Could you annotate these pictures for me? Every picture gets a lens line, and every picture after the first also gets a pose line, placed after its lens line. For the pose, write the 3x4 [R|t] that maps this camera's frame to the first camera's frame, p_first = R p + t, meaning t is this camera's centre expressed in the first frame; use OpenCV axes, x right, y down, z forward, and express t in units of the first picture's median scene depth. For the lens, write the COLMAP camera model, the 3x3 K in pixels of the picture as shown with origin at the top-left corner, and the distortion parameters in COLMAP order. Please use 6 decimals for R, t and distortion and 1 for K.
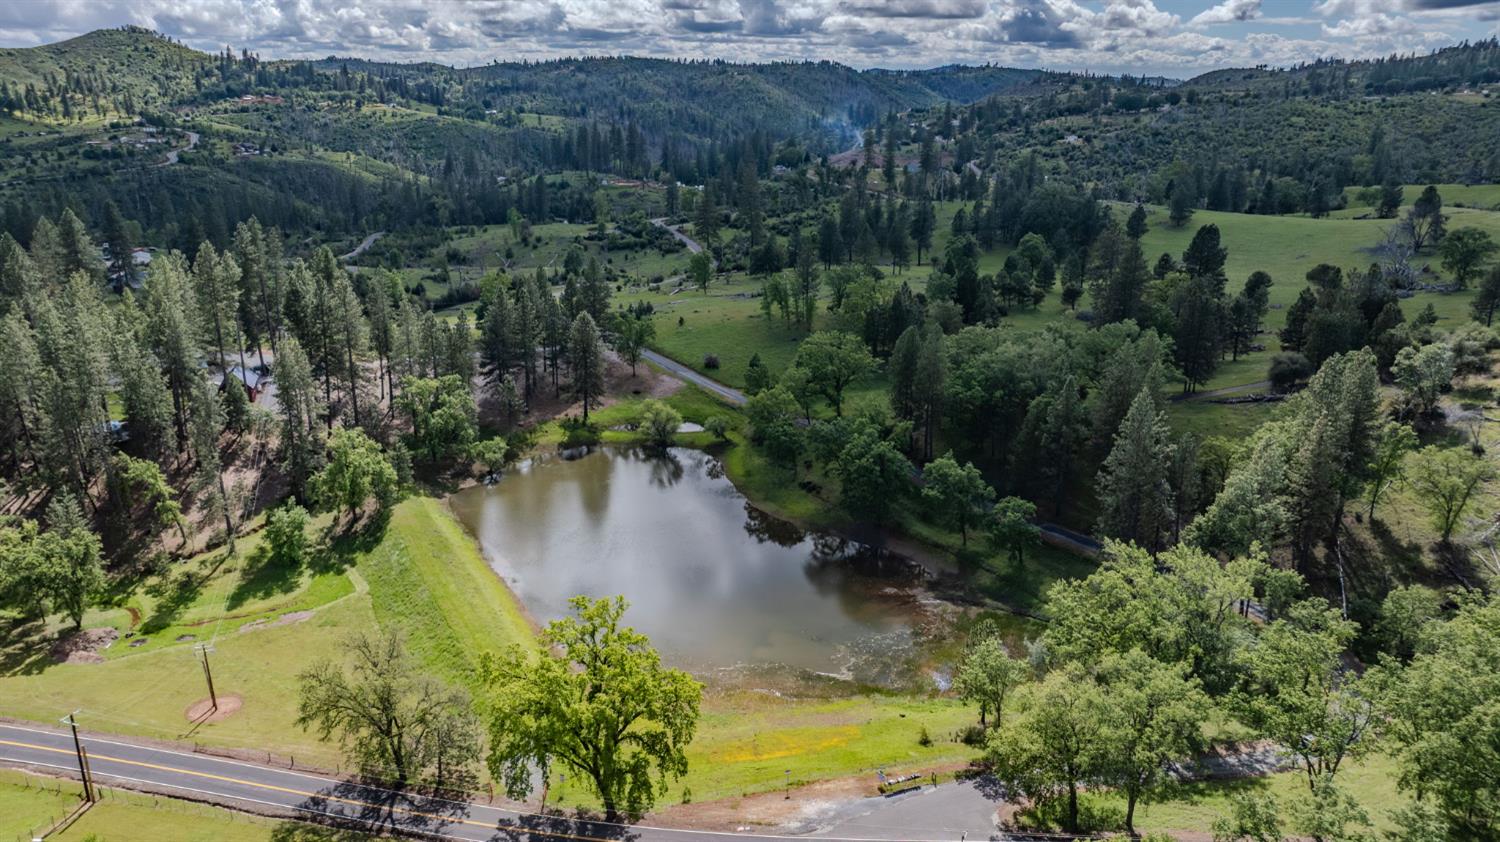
lens RADIAL K [[1058.1, 0, 750.0], [0, 1058.1, 421.0], [0, 0, 1]] dist [-0.042333, 0.049576]
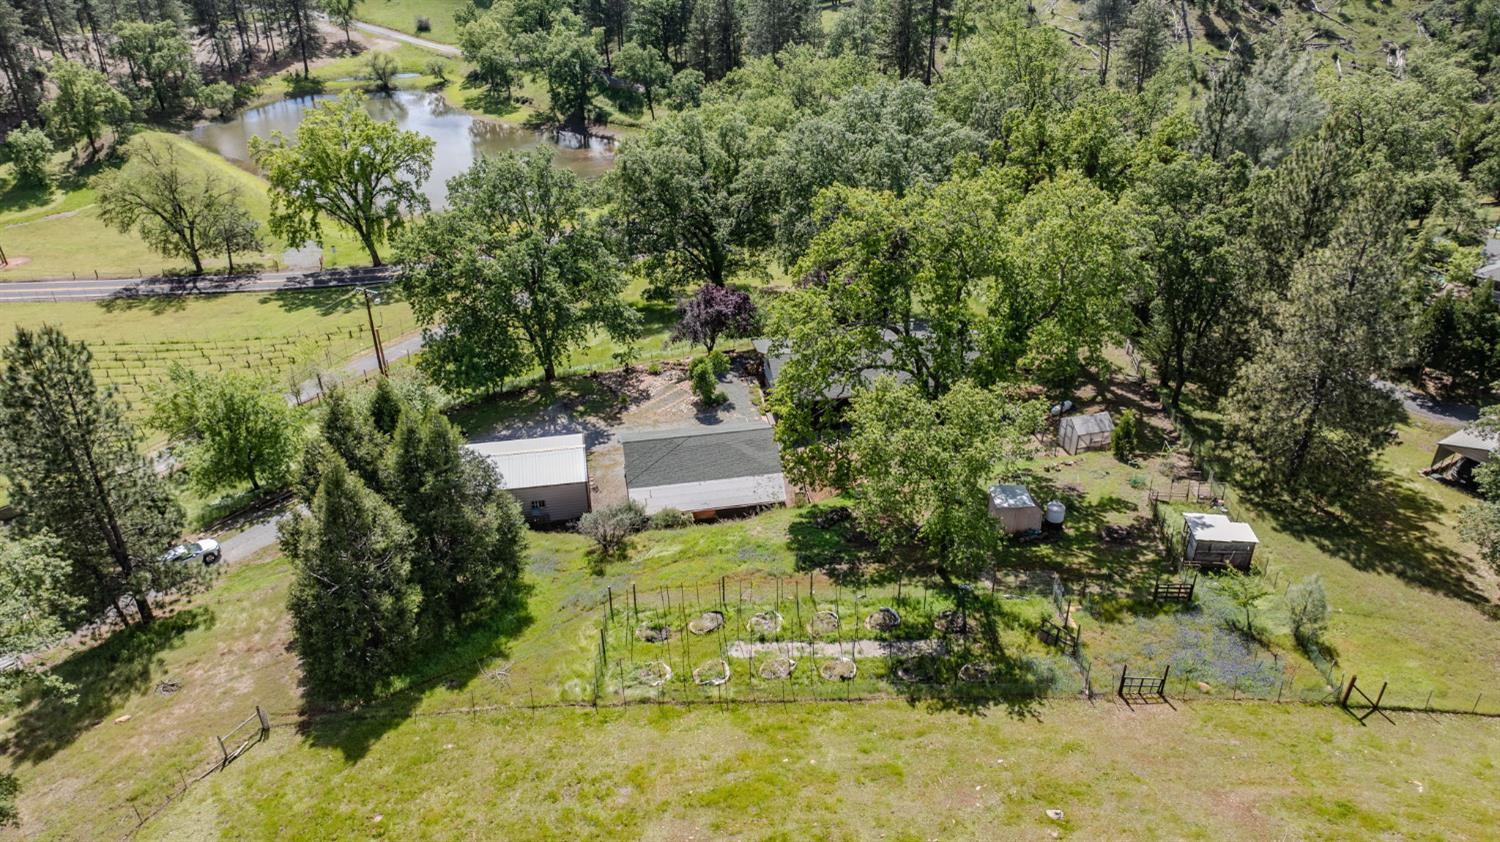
lens RADIAL K [[1058.1, 0, 750.0], [0, 1058.1, 421.0], [0, 0, 1]] dist [-0.042333, 0.049576]
pose [[0.968392, -0.127136, 0.214600, 0.006938], [0.081082, 0.974076, 0.211191, 0.202126], [-0.235887, -0.187115, 0.953596, -0.241366]]
